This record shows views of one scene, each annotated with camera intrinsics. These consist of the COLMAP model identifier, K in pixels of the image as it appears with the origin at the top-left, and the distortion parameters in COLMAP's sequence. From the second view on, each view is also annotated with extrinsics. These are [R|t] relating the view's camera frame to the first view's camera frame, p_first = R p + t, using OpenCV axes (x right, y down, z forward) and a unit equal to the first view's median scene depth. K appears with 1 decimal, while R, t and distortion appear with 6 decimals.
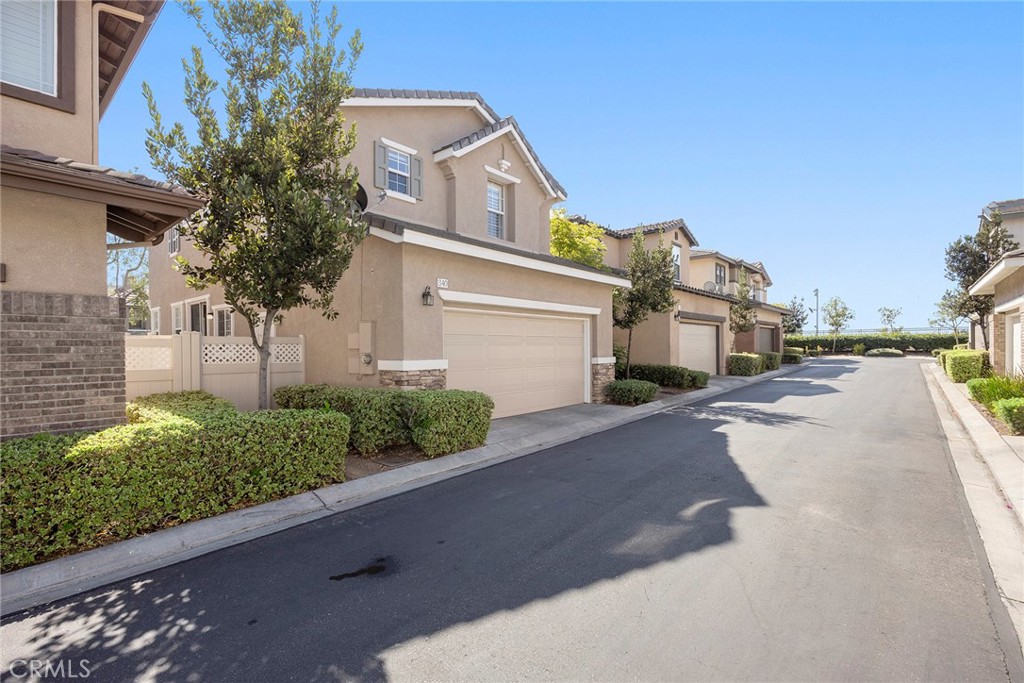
lens RADIAL K [[469.4, 0, 513.1], [0, 469.4, 347.1], [0, 0, 1]] dist [0.000423, 0.000004]
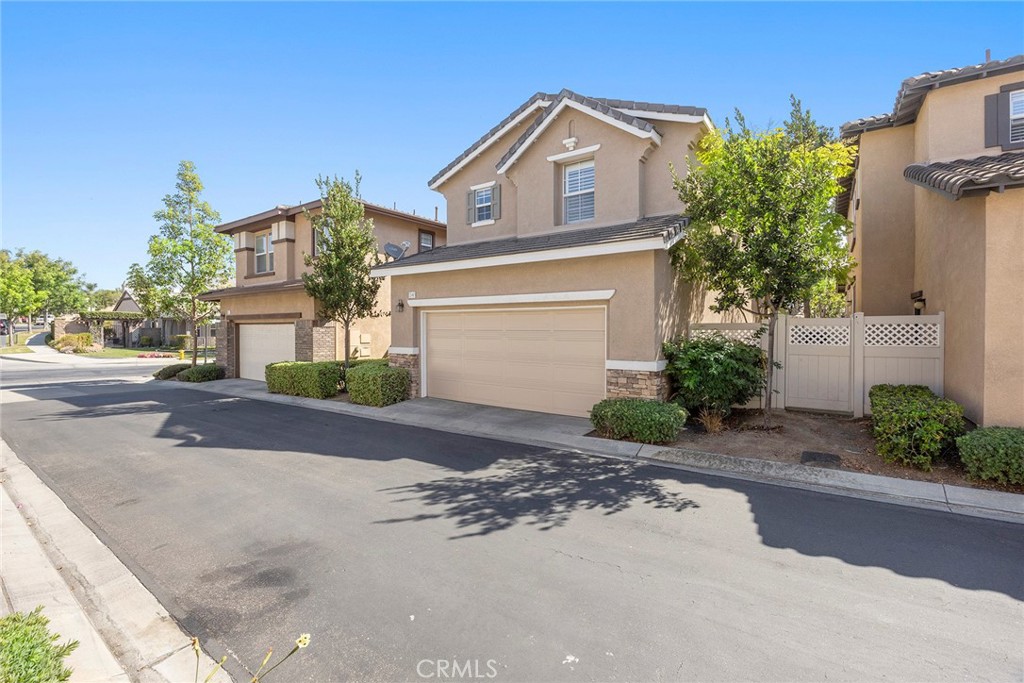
lens RADIAL K [[469.4, 0, 513.6], [0, 469.4, 332.9], [0, 0, 1]] dist [0.000423, 0.000004]
pose [[0.080365, 0.017603, -0.996610, 0.905185], [0.003028, 0.999835, 0.017904, -0.030528], [0.996761, -0.004457, 0.080298, 0.815341]]
